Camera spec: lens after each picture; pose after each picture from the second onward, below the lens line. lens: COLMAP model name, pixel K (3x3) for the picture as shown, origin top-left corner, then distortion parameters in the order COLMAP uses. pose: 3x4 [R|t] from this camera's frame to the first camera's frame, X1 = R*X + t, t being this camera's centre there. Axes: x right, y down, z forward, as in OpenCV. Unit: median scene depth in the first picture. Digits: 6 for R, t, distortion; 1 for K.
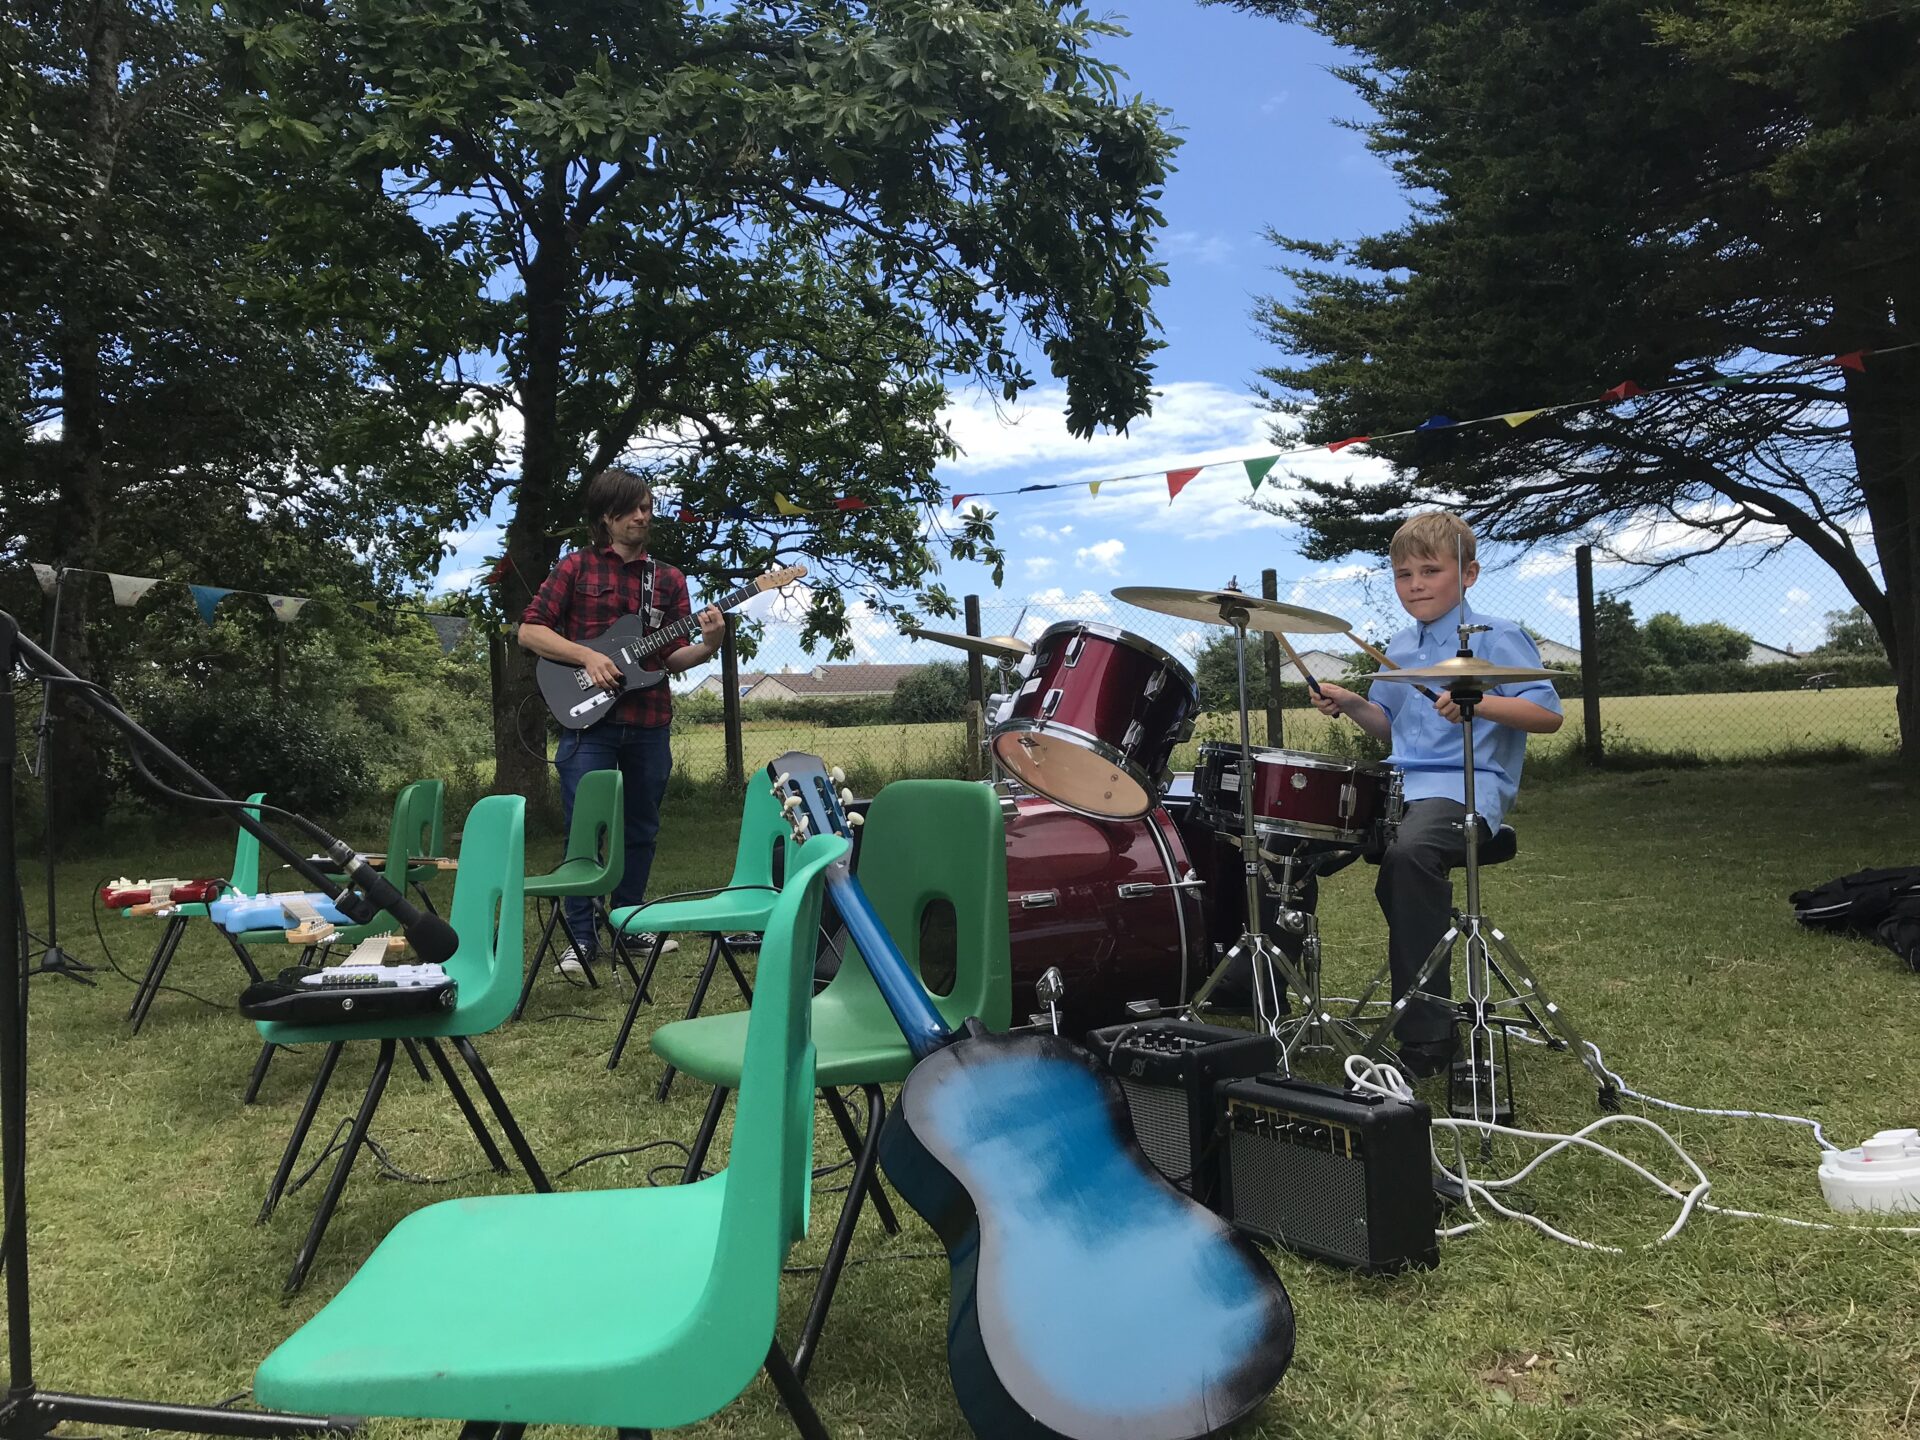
lens RADIAL K [[1576.8, 0, 951.1], [0, 1576.8, 669.1], [0, 0, 1]] dist [0.034518, -0.018804]
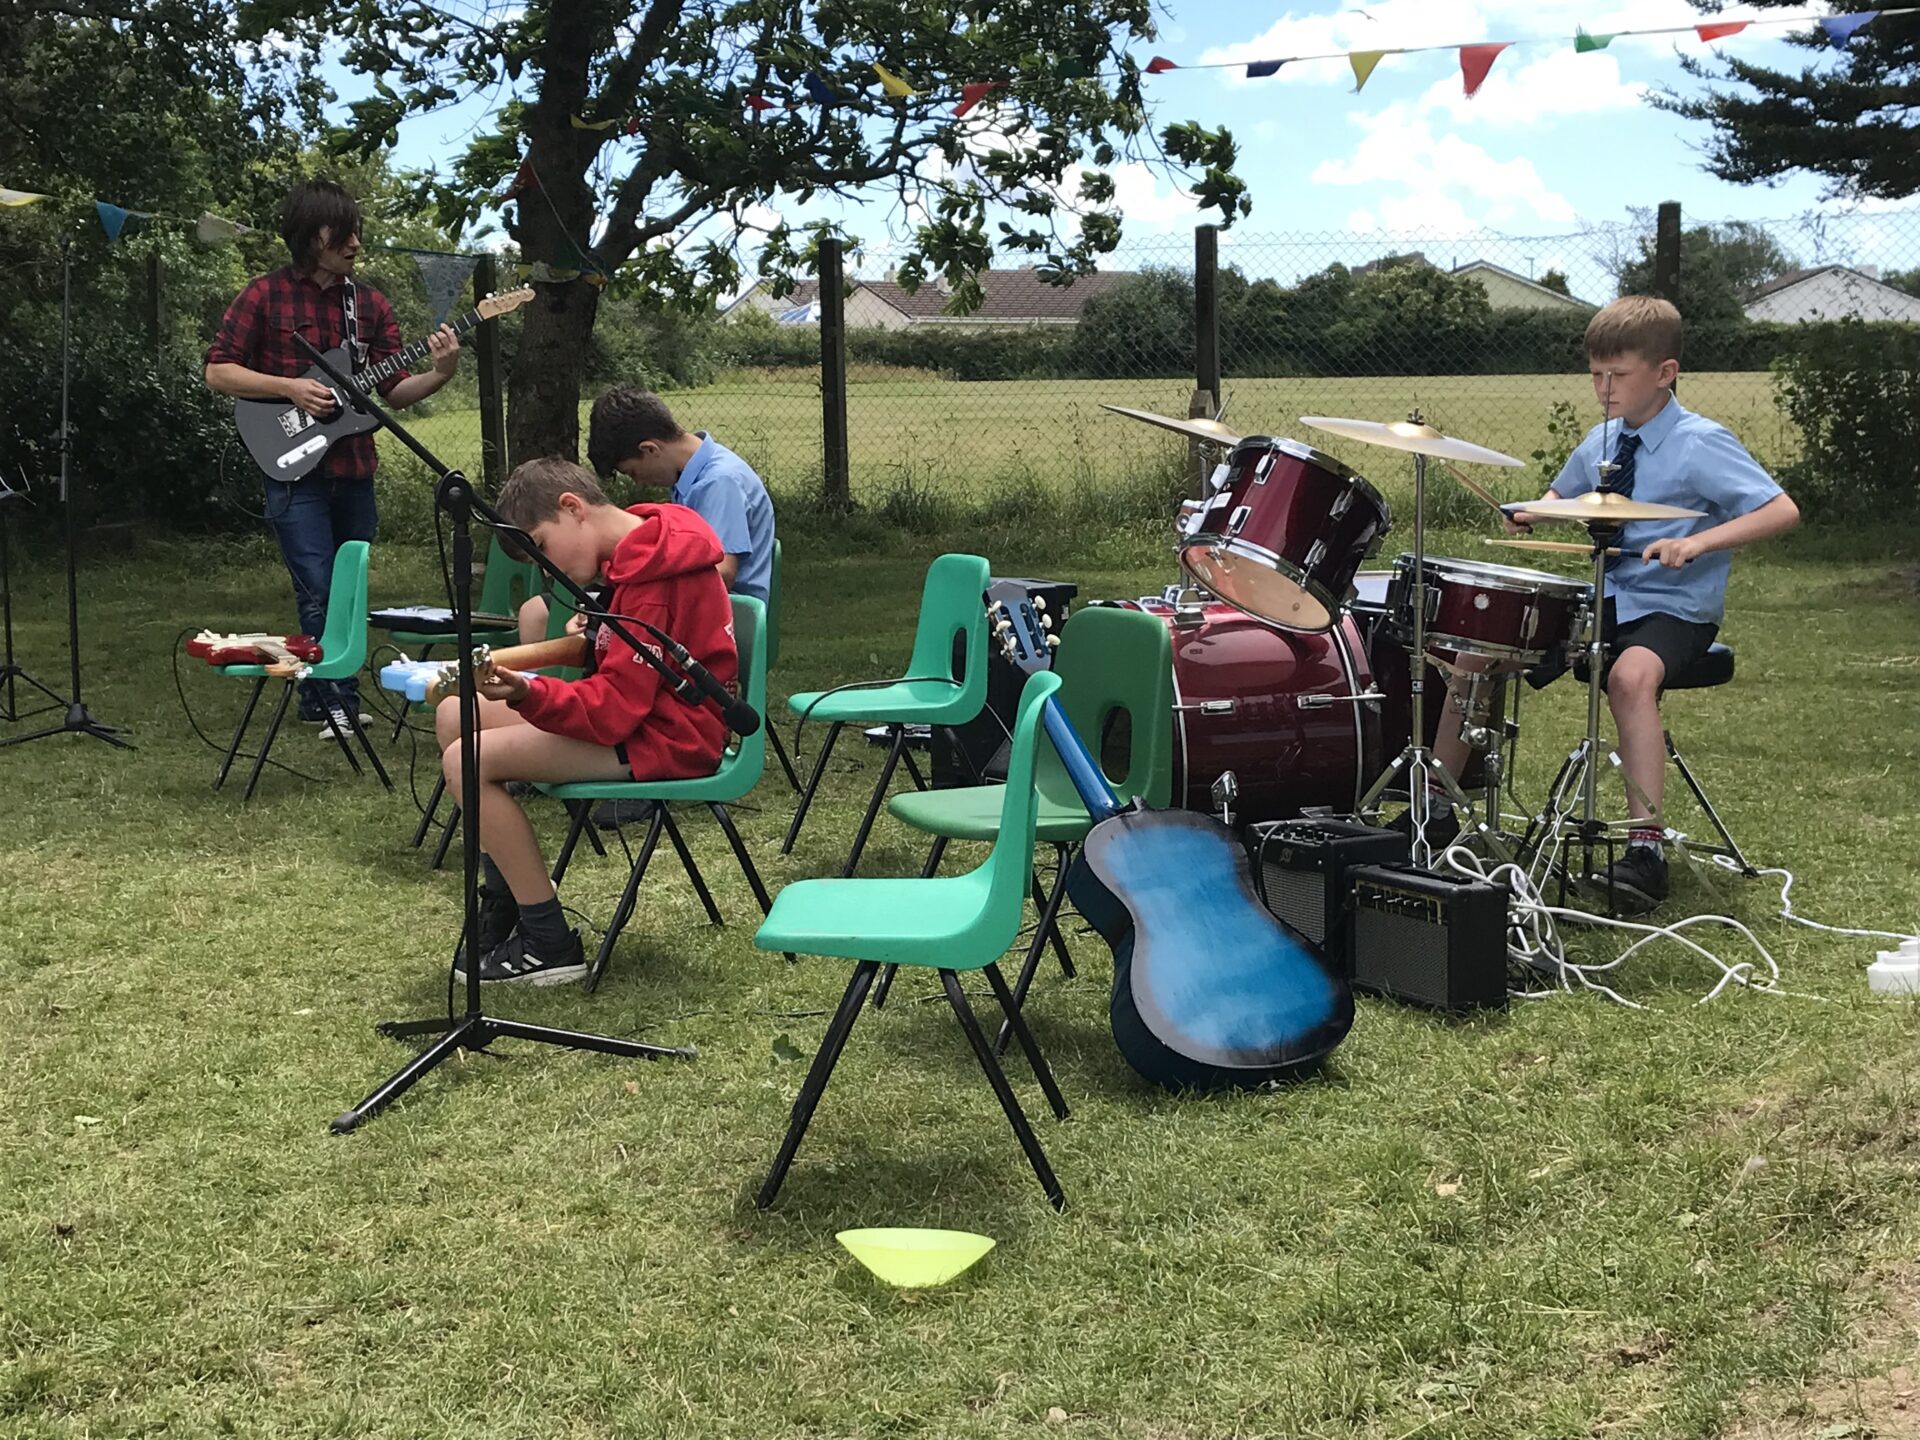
lens RADIAL K [[2787.0, 0, 950.7], [0, 2787.0, 723.8], [0, 0, 1]] dist [0.245907, 0.000000]
pose [[0.996274, 0.042629, -0.074978, 0.018352], [-0.029908, 0.986128, 0.163267, -0.137111], [0.080898, -0.160416, 0.983729, -0.821527]]
